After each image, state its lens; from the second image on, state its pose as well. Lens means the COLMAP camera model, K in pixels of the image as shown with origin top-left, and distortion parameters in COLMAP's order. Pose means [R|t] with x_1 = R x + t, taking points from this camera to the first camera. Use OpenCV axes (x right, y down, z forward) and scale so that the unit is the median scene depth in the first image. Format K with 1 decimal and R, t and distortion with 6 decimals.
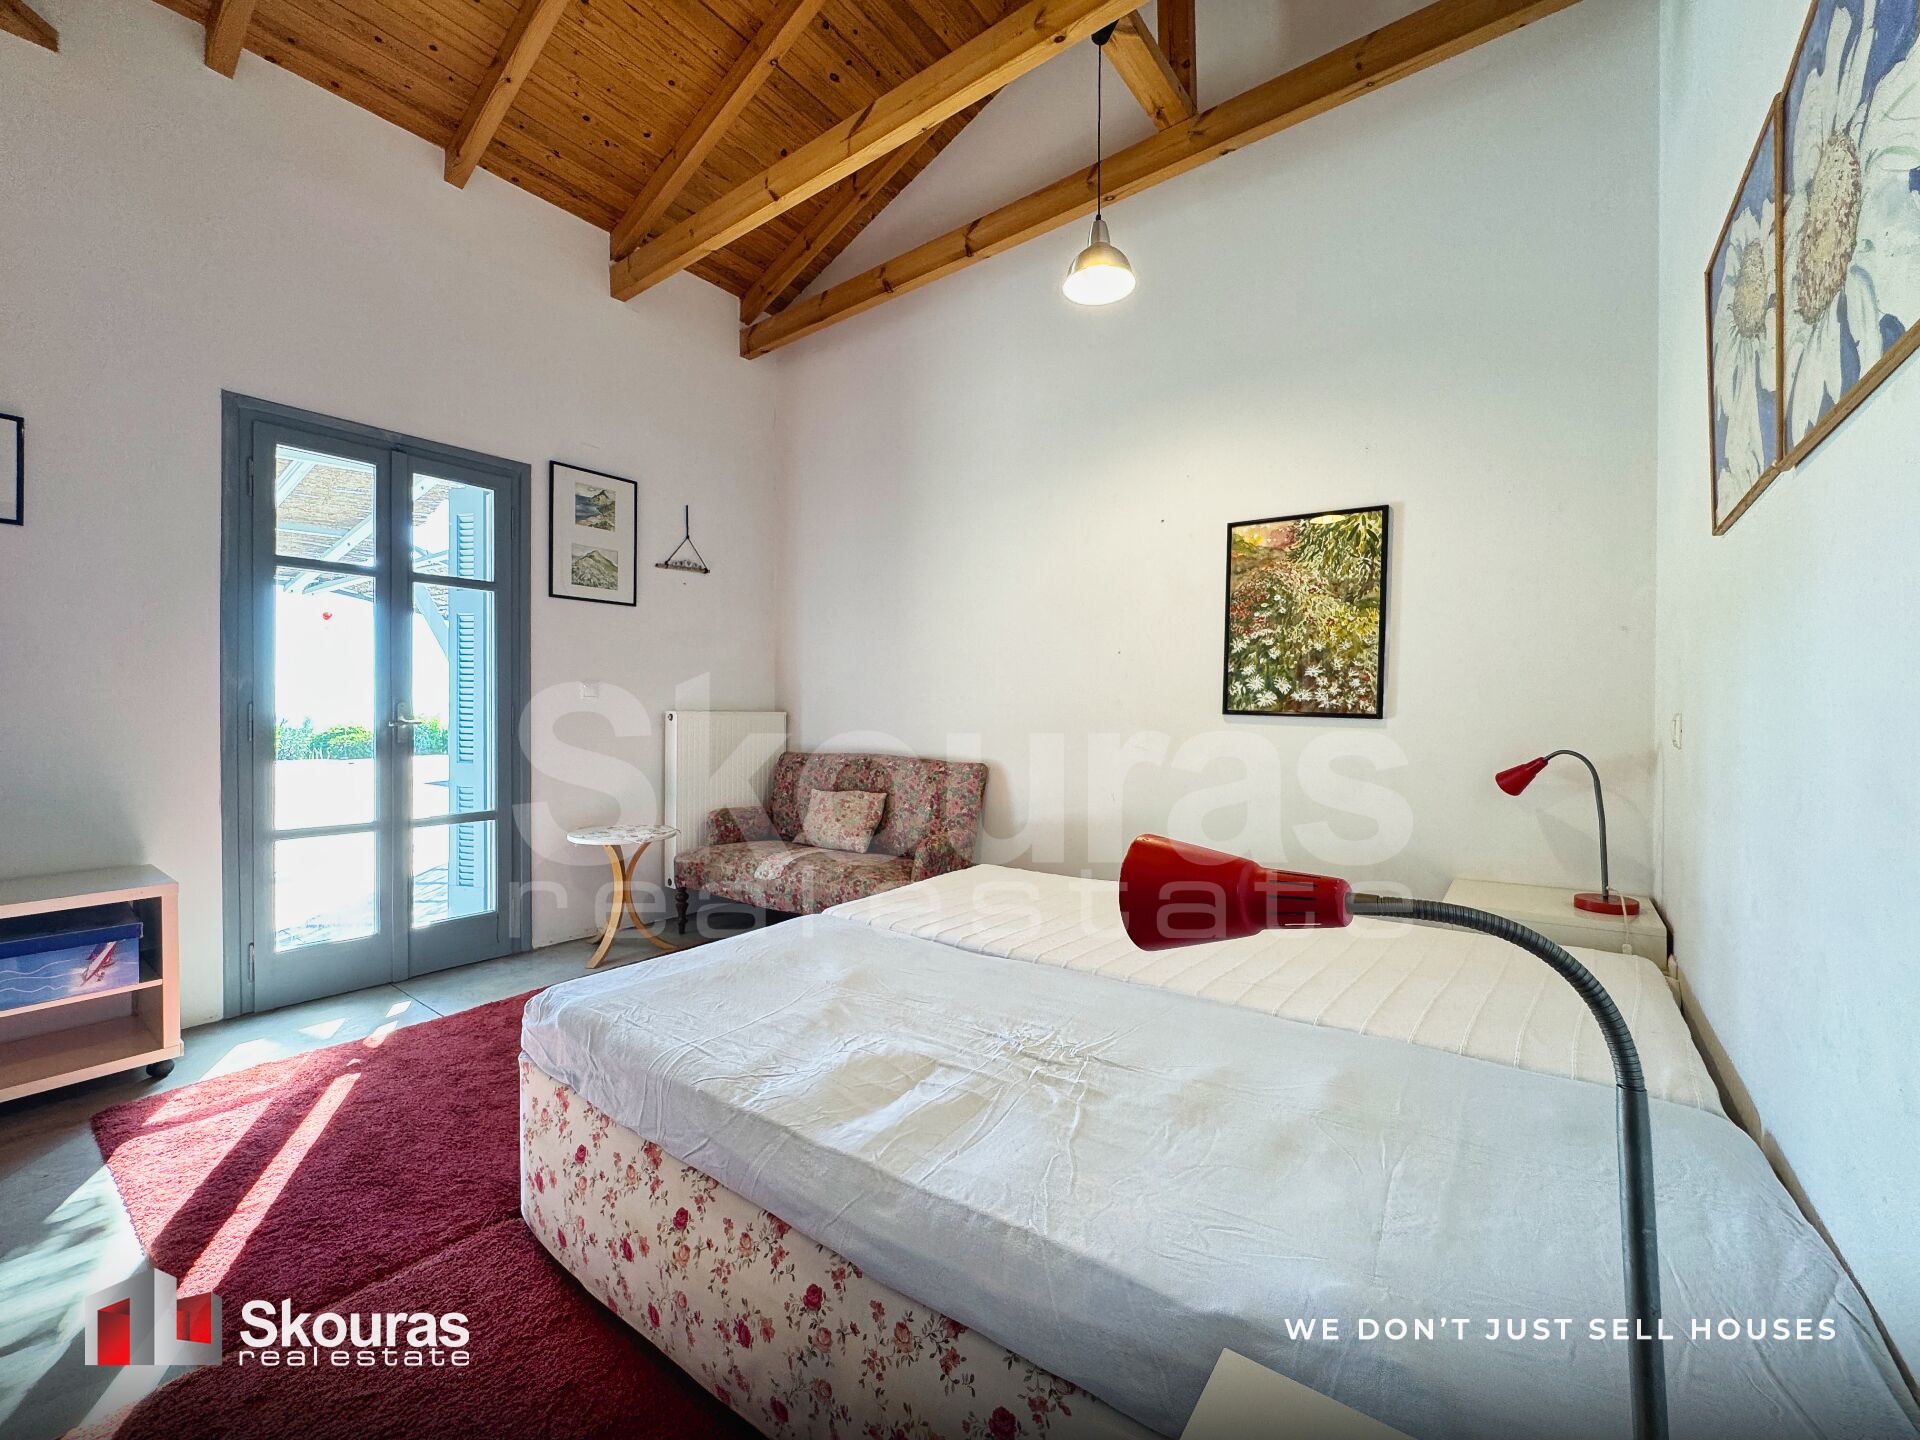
lens RADIAL K [[774.3, 0, 966.0], [0, 774.3, 713.5], [0, 0, 1]] dist [-0.003075, -0.000200]
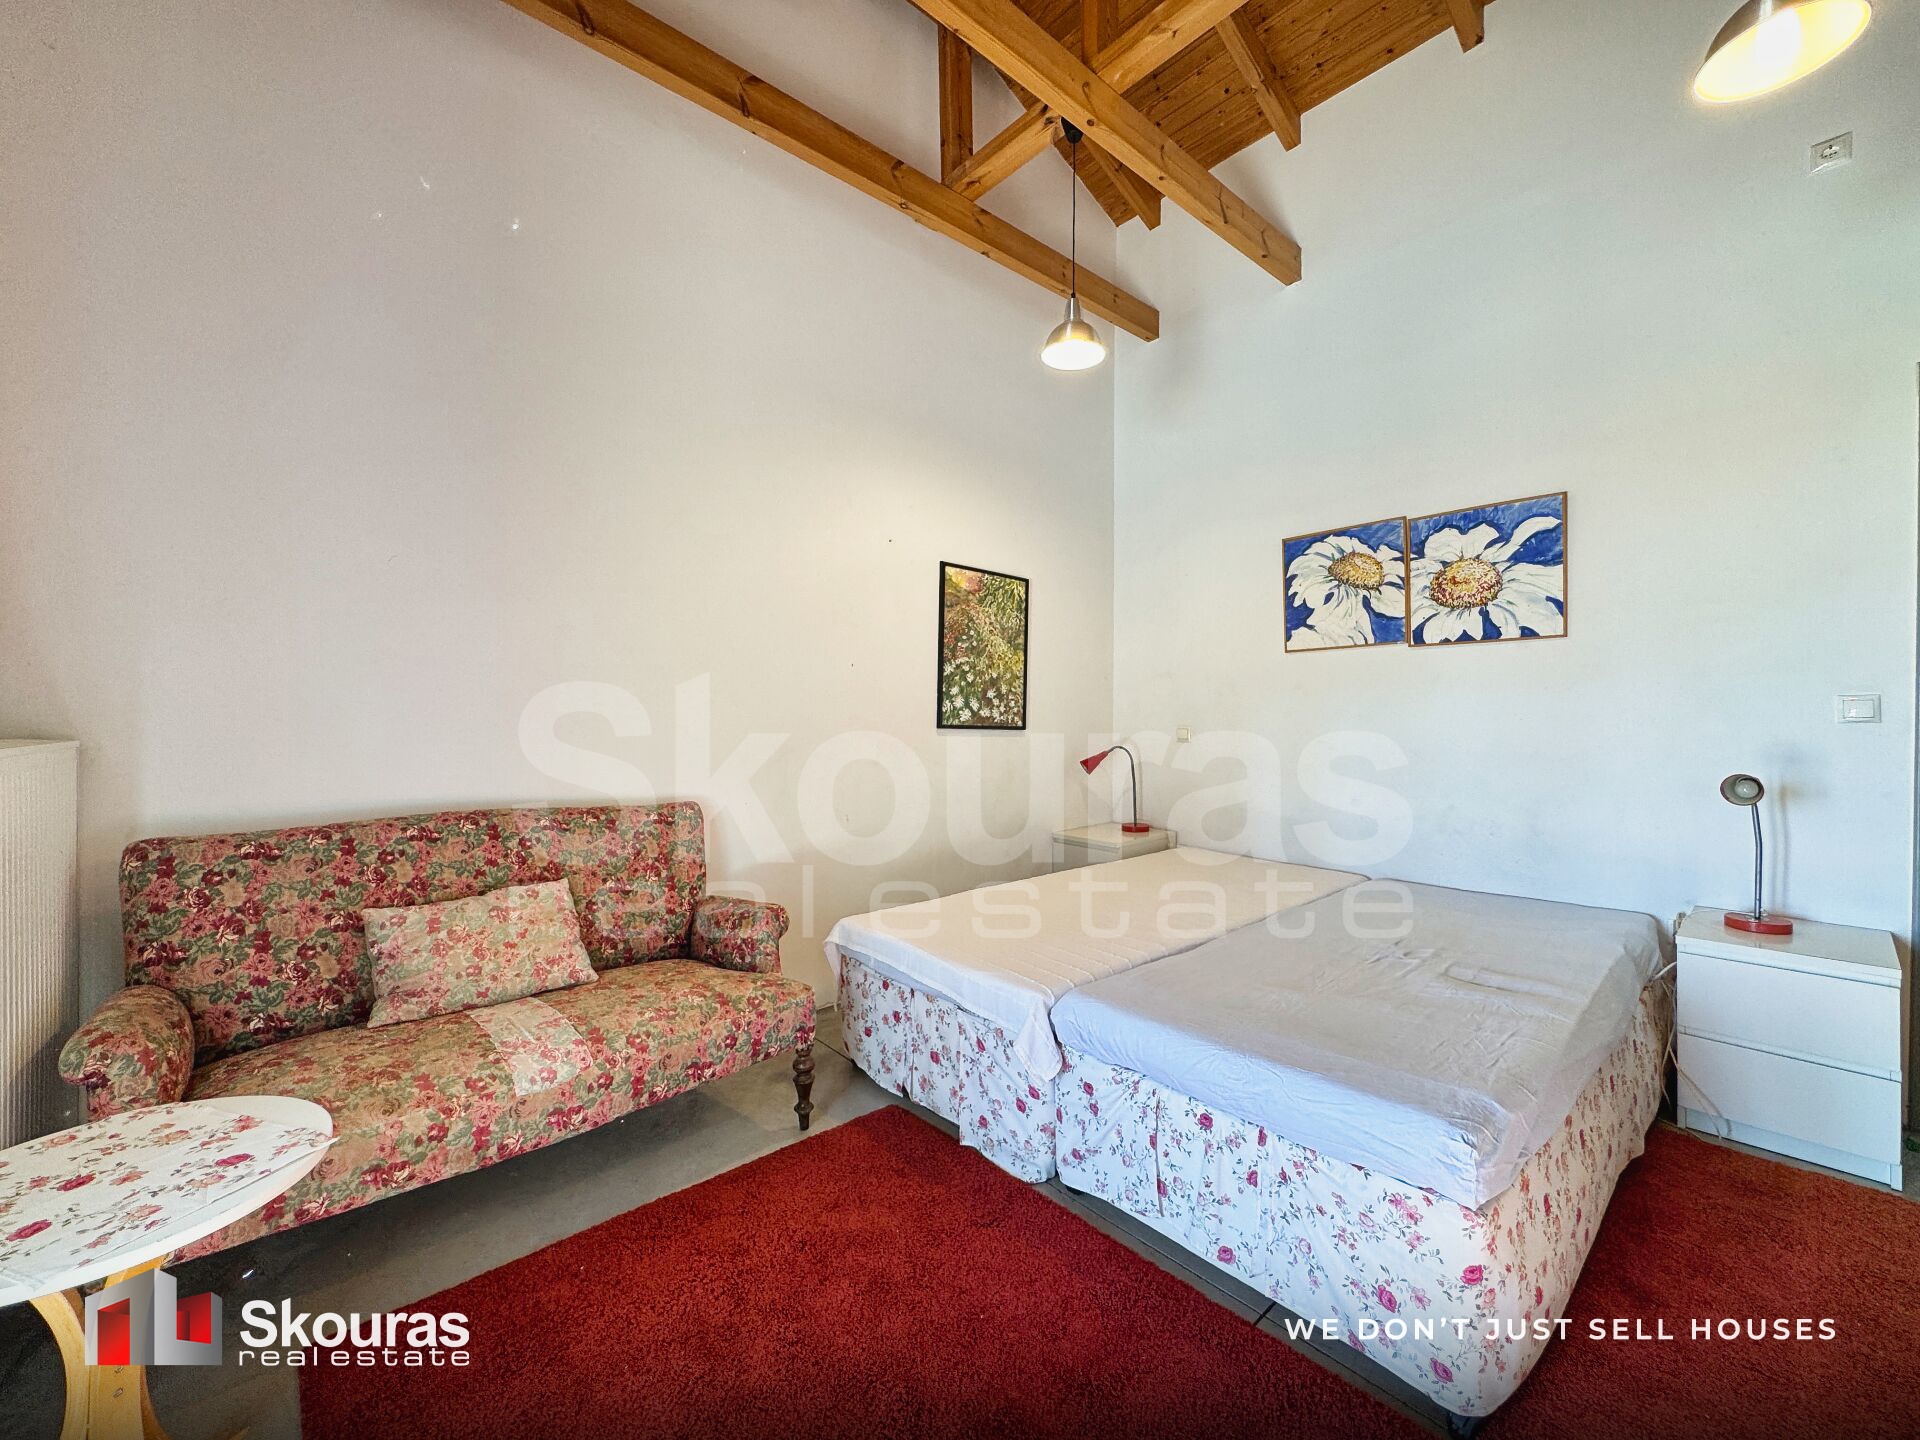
lens RADIAL K [[774.3, 0, 964.2], [0, 774.3, 715.9], [0, 0, 1]] dist [-0.003075, -0.000200]
pose [[0.205117, -0.008066, 0.978704, -0.818478], [-0.001014, 0.999964, 0.008454, -0.028556], [-0.978737, -0.002726, 0.205101, 0.773760]]
